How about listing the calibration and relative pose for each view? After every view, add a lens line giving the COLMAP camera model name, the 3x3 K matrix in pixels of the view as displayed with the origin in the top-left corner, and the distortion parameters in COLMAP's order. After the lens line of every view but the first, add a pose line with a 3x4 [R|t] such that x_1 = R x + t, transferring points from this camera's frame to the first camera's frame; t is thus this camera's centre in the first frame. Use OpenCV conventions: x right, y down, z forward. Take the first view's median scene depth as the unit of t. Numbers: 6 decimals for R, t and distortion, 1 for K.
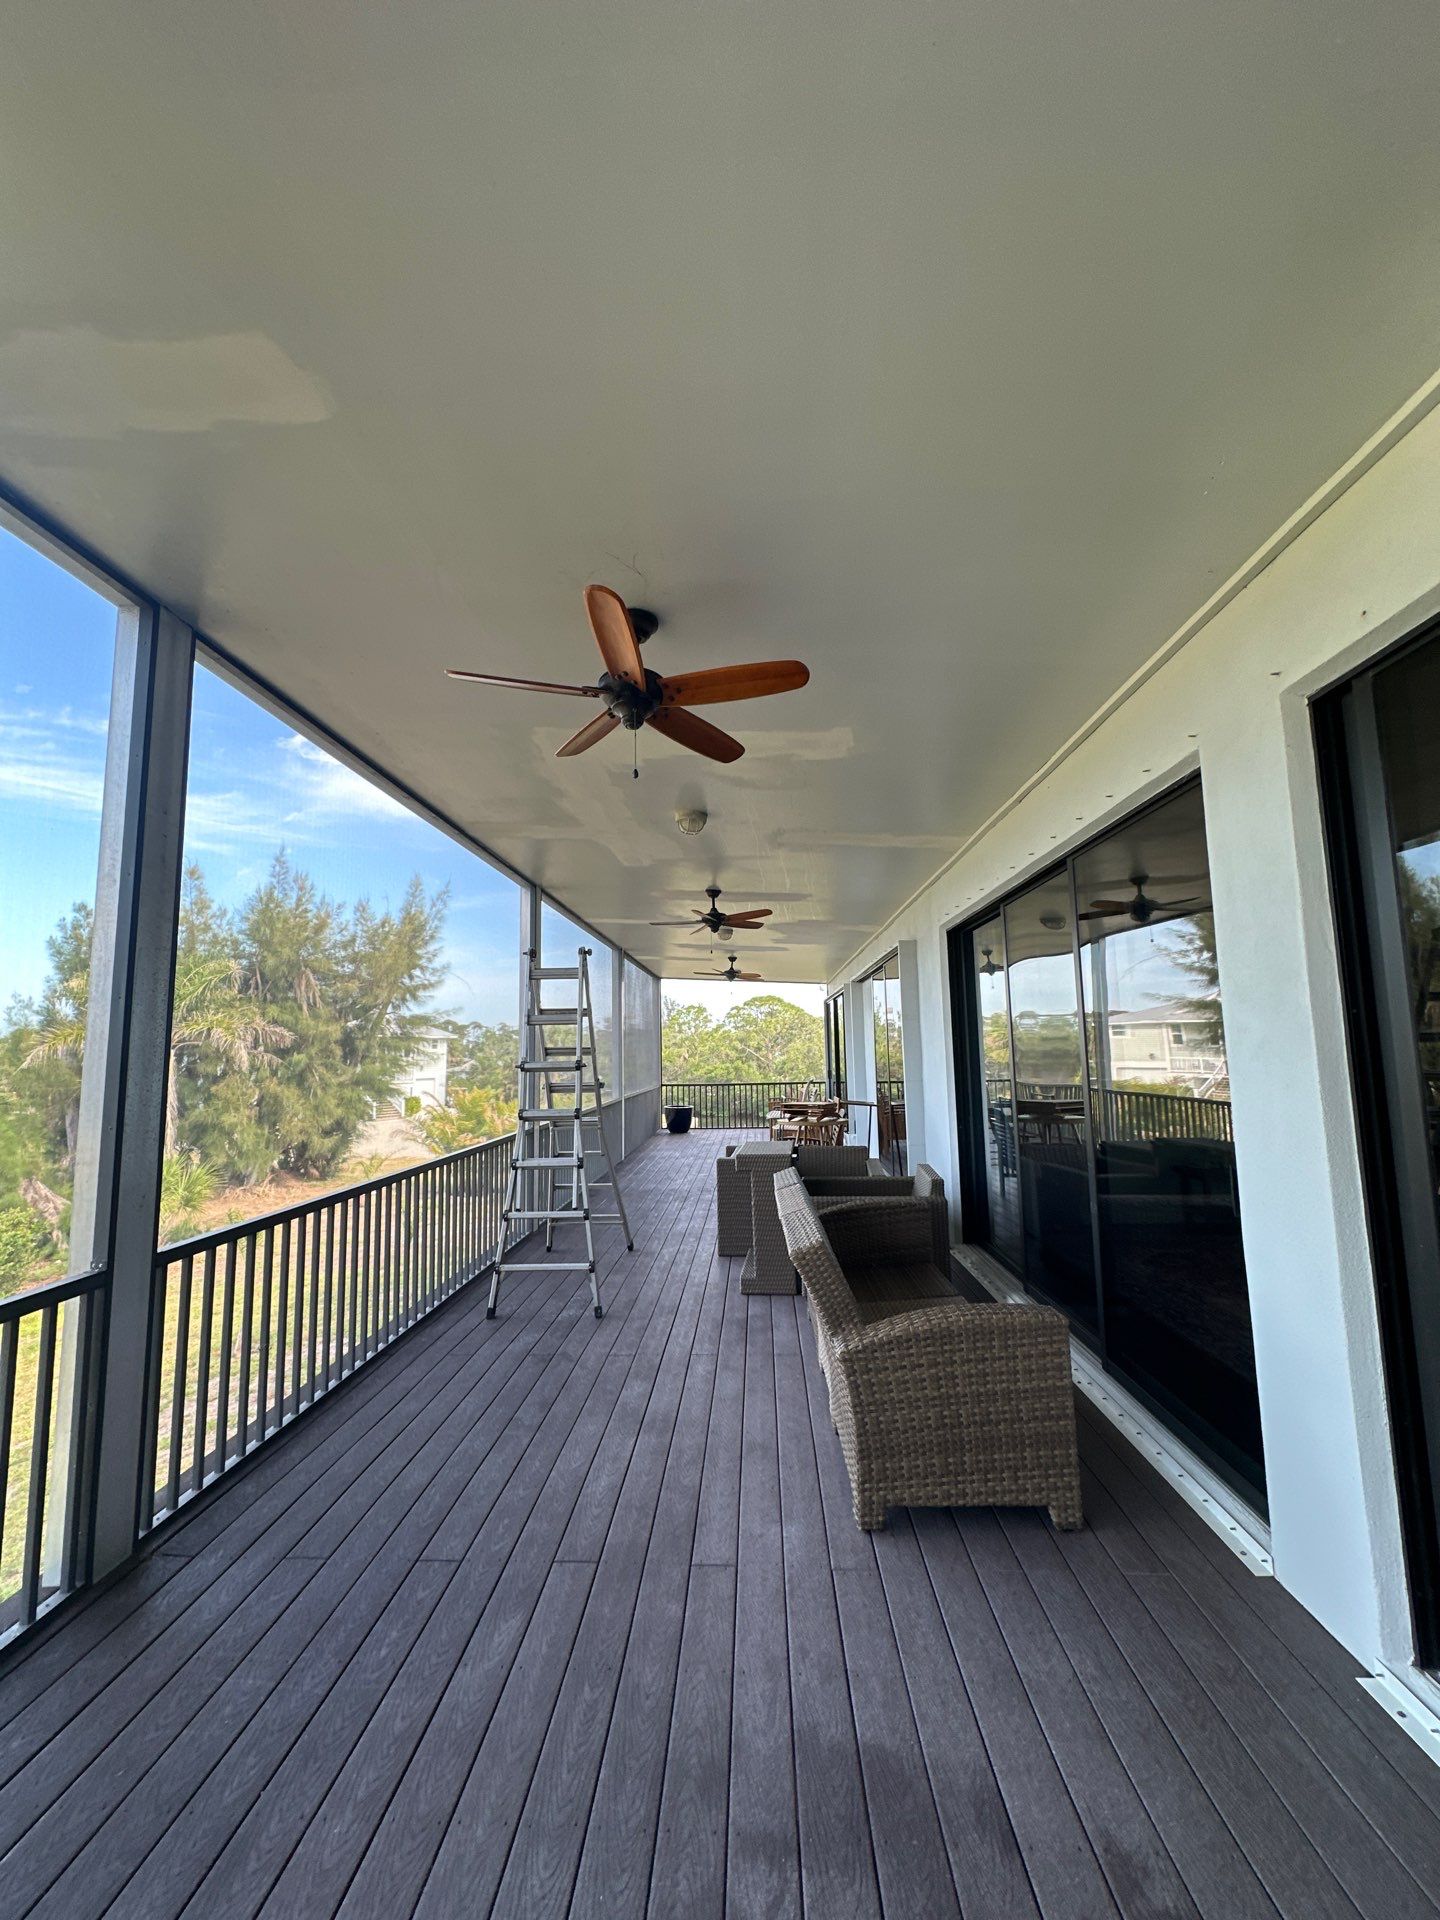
lens RADIAL K [[763.5, 0, 716.8], [0, 763.5, 960.0], [0, 0, 1]] dist [-0.000528, 0.000439]
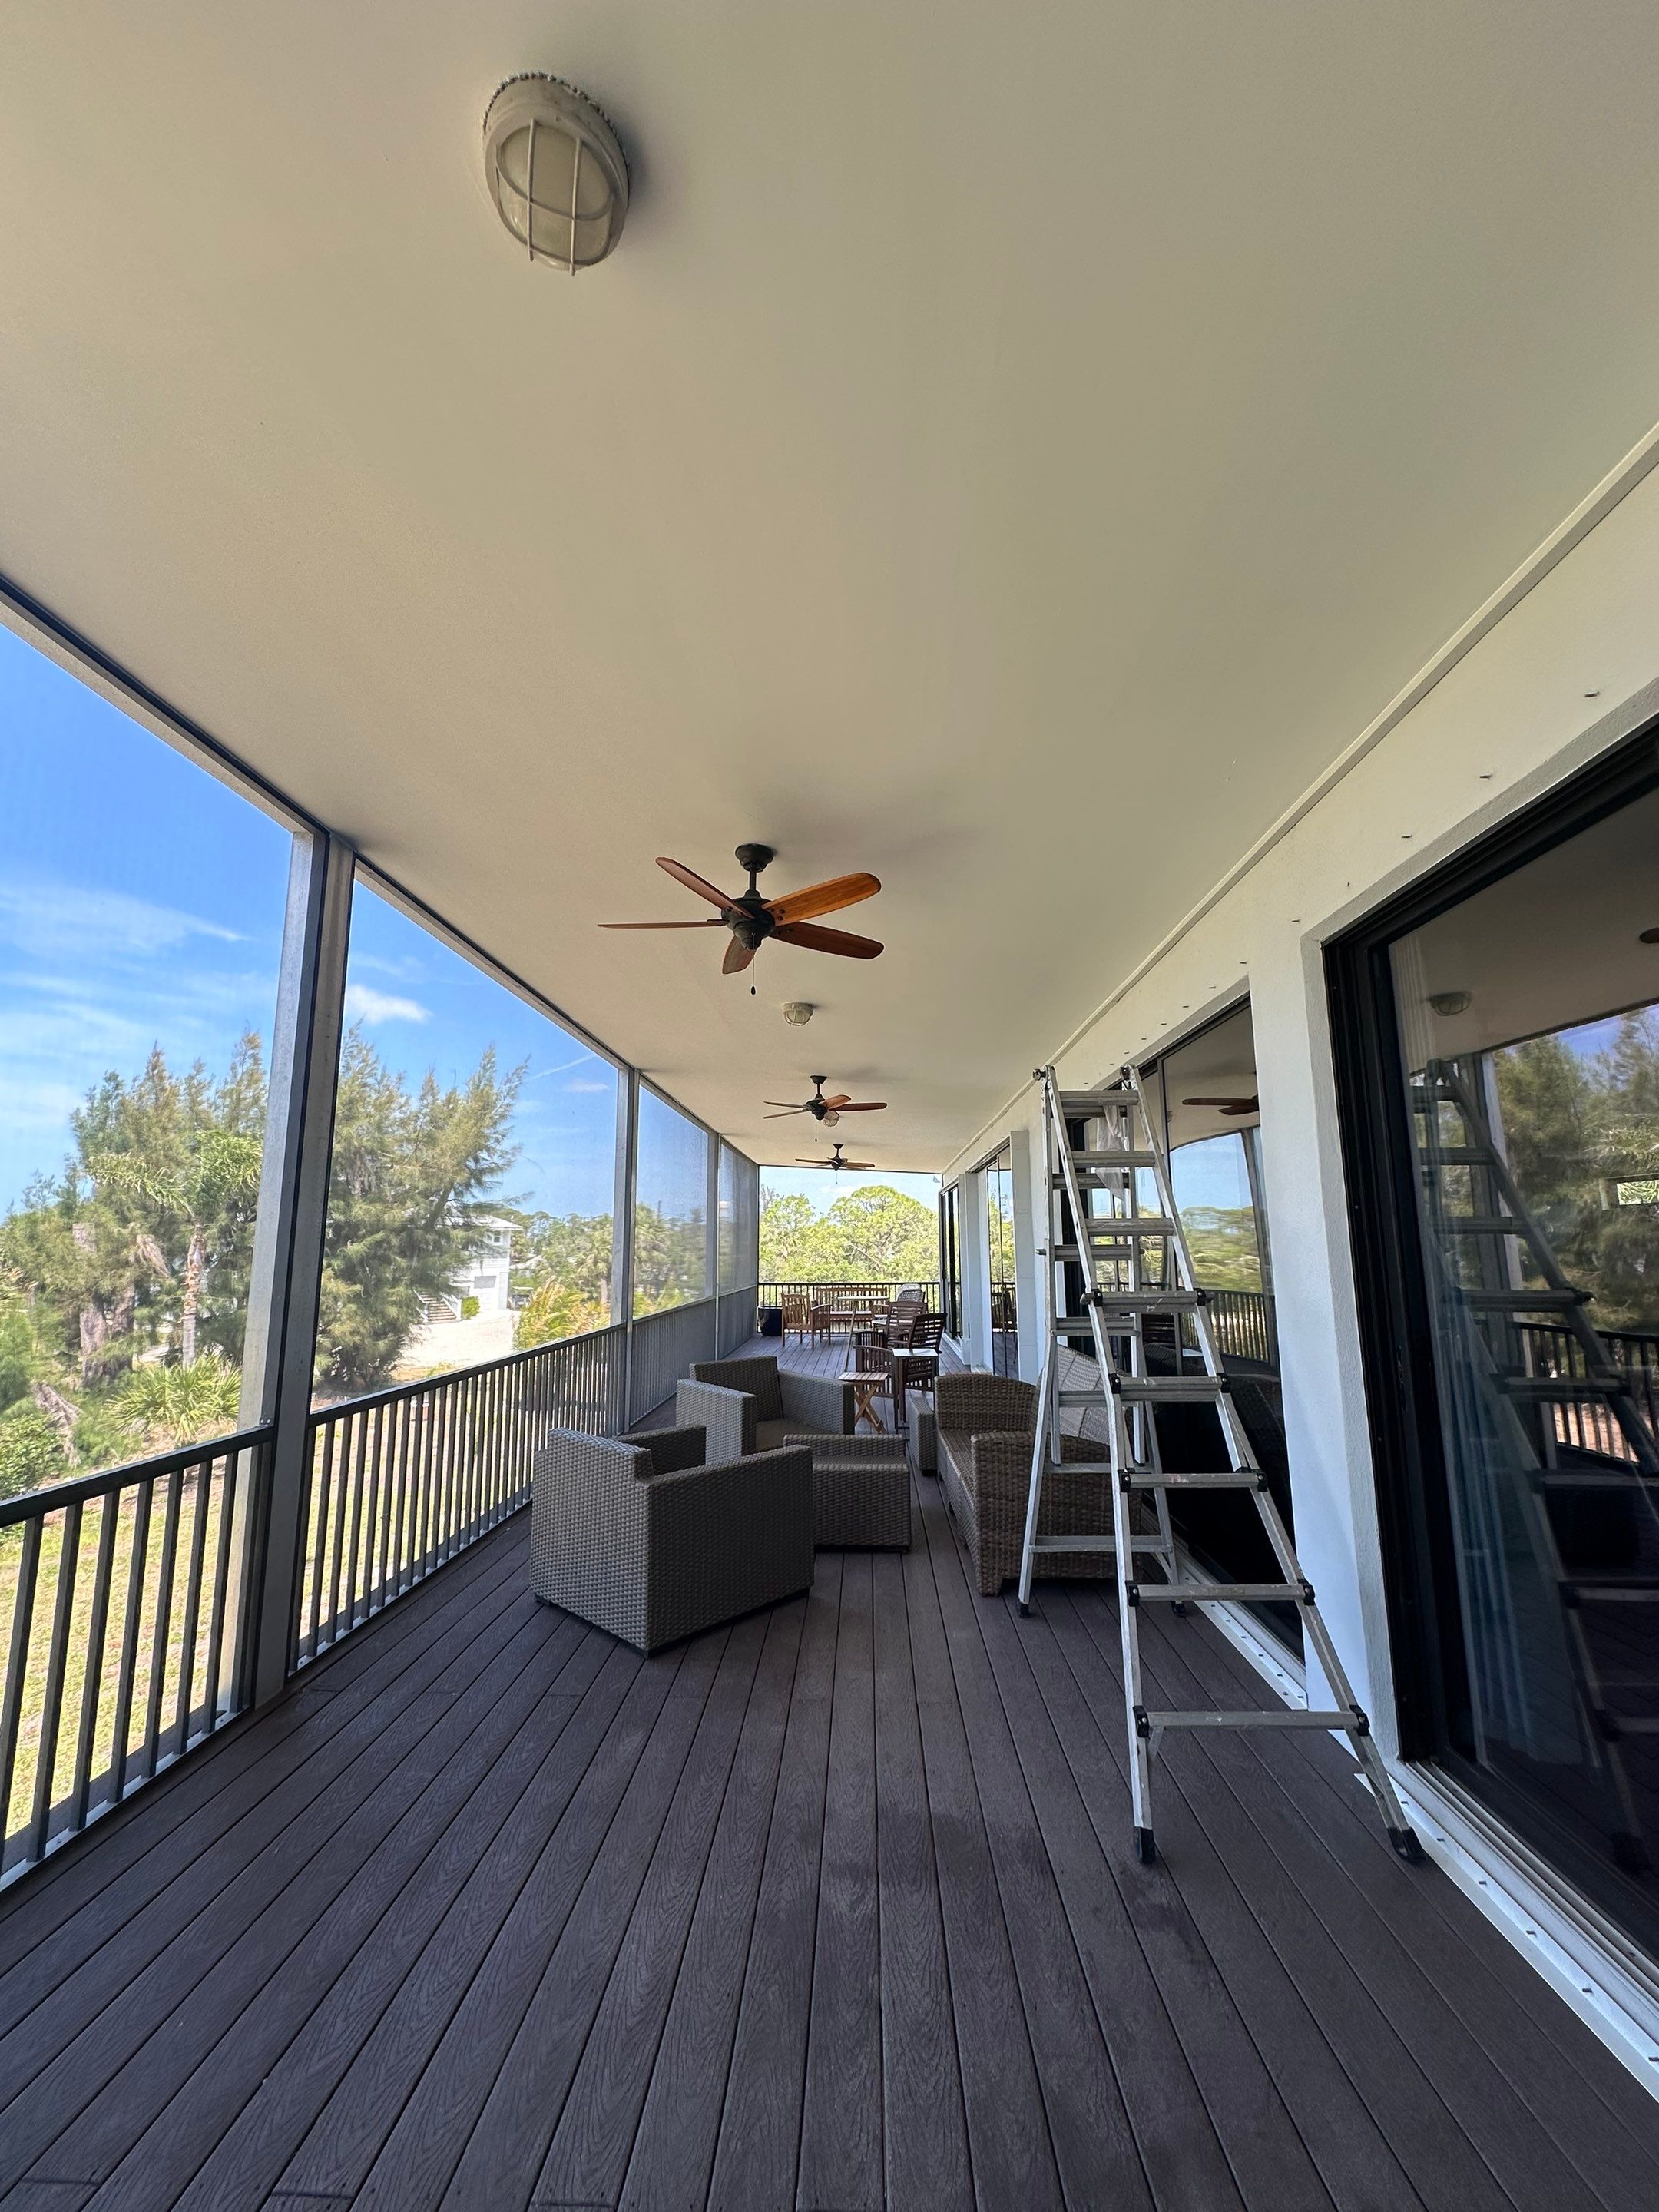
lens RADIAL K [[905.1, 0, 797.3], [0, 905.1, 1103.5], [0, 0, 1]] dist [-0.000939, -0.000025]
pose [[0.999573, 0.010865, -0.027126, 0.000936], [-0.012016, 0.999018, -0.042638, -0.017168], [0.026637, 0.042946, 0.998722, -0.298769]]
